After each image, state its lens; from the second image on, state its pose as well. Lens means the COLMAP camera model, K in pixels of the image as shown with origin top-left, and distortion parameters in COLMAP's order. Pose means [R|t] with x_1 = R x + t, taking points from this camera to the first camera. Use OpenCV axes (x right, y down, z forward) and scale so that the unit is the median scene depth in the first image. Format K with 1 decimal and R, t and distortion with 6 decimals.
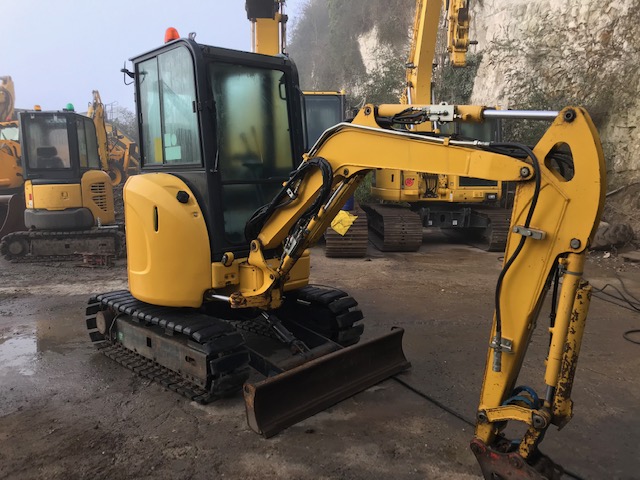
lens RADIAL K [[525.4, 0, 320.0], [0, 525.4, 240.0], [0, 0, 1]] dist [0.027004, -0.007637]
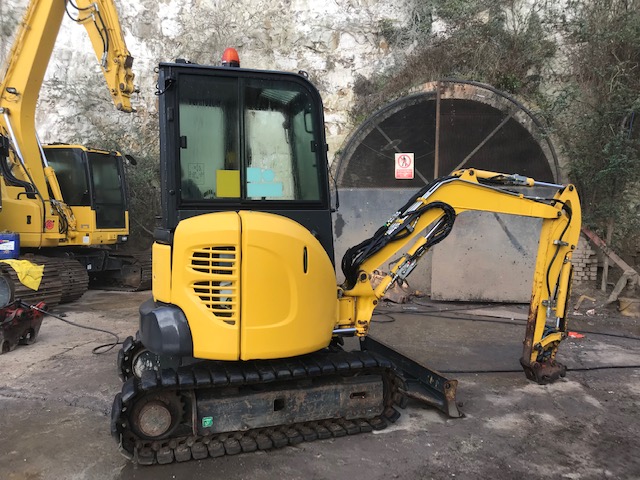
lens RADIAL K [[525.4, 0, 320.0], [0, 525.4, 240.0], [0, 0, 1]] dist [0.027004, -0.007637]
pose [[0.447353, -0.033877, 0.893716, -1.054954], [0.108188, 0.993994, -0.016476, -0.053646], [-0.887790, 0.104060, 0.448331, 0.521004]]
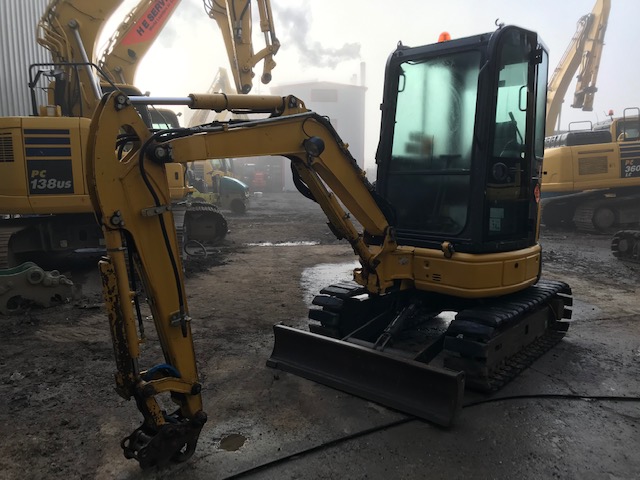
lens RADIAL K [[519.3, 0, 318.5], [0, 519.3, 251.6], [0, 0, 1]] dist [0.024377, -0.007402]
pose [[0.057370, 0.159222, -0.985574, 0.858029], [-0.147010, 0.977786, 0.149407, -0.084522], [0.987470, 0.136318, 0.079503, 0.744465]]
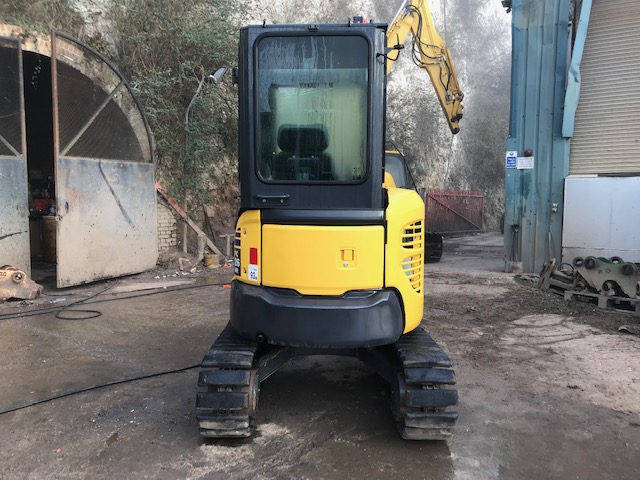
lens RADIAL K [[525.4, 0, 320.0], [0, 525.4, 240.0], [0, 0, 1]] dist [0.027004, -0.007637]
pose [[-0.695913, -0.061439, 0.715493, -0.898745], [0.102316, 0.977686, 0.183470, -0.222912], [-0.710799, 0.200886, -0.674099, 1.753203]]
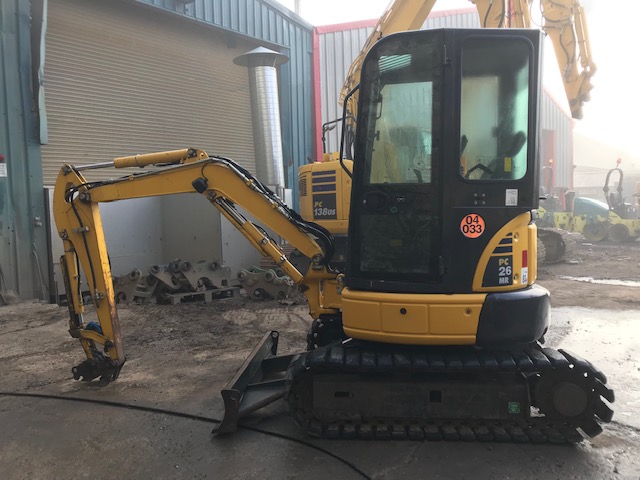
lens RADIAL K [[519.3, 0, 318.5], [0, 519.3, 251.6], [0, 0, 1]] dist [0.024377, -0.007402]
pose [[-0.781425, 0.084905, -0.618196, 0.528014], [-0.061158, 0.975509, 0.211286, -0.219341], [0.620995, 0.202912, -0.757095, 1.685775]]
